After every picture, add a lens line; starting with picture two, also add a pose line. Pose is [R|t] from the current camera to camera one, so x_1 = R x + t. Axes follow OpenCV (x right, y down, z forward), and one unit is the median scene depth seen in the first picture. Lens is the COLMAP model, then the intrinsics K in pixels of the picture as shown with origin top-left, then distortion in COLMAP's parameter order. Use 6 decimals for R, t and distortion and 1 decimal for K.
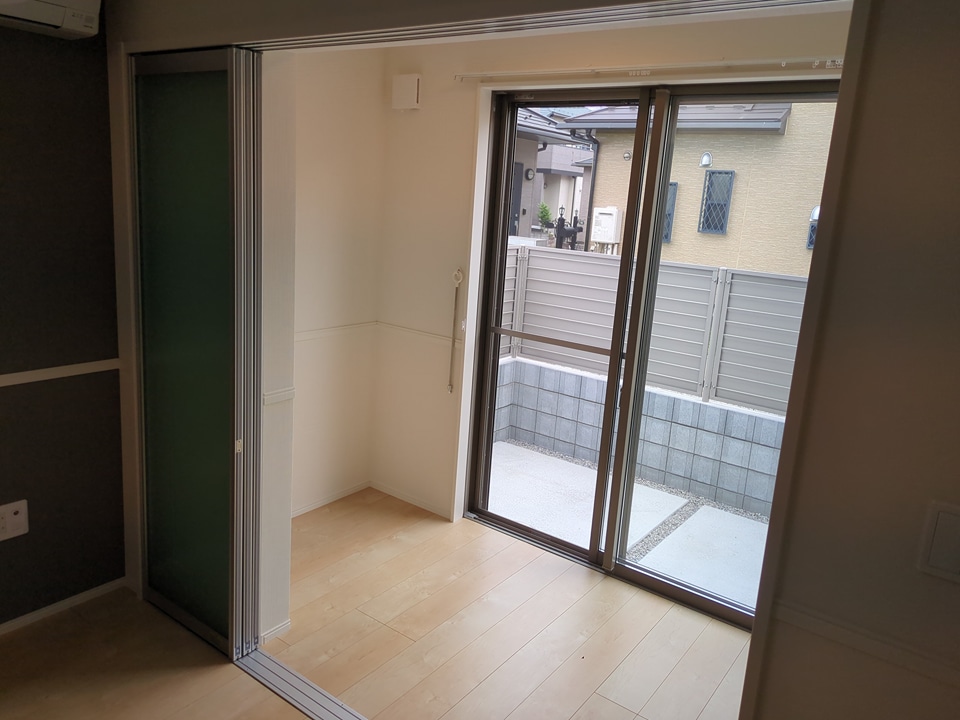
lens RADIAL K [[710.9, 0, 477.7], [0, 710.9, 337.0], [0, 0, 1]] dist [0.013873, 0.002229]
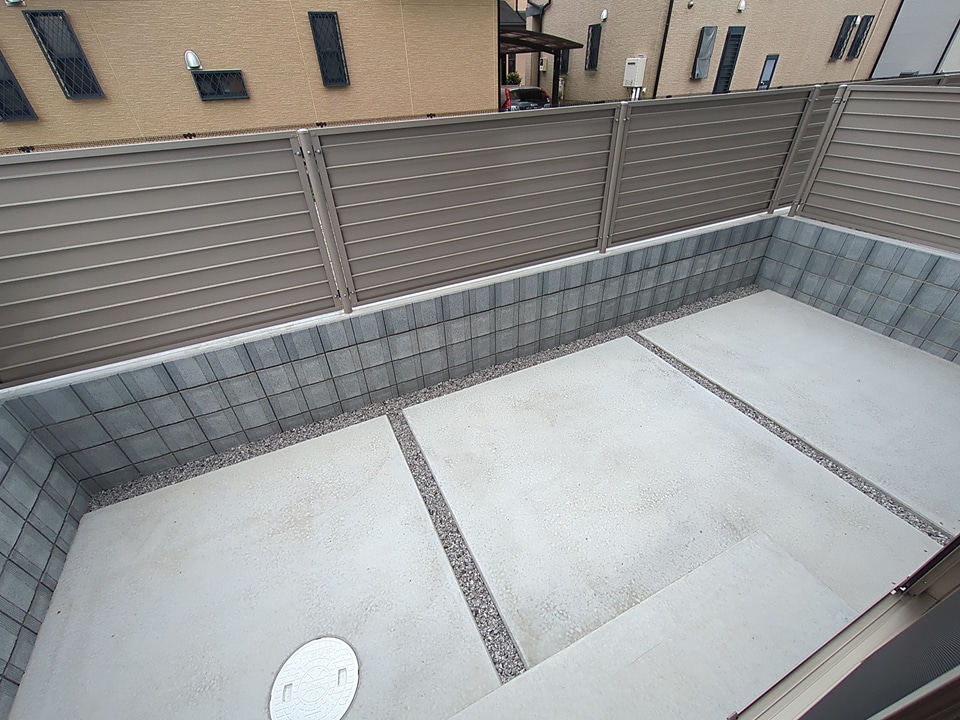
lens RADIAL K [[412.8, 0, 480.0], [0, 412.8, 360.0], [0, 0, 1]] dist [-0.000085, -0.000311]
pose [[0.465871, -0.583933, 0.664821, 0.066861], [0.240371, 0.806598, 0.540020, -0.164095], [-0.851578, -0.091776, 0.516131, 1.134980]]
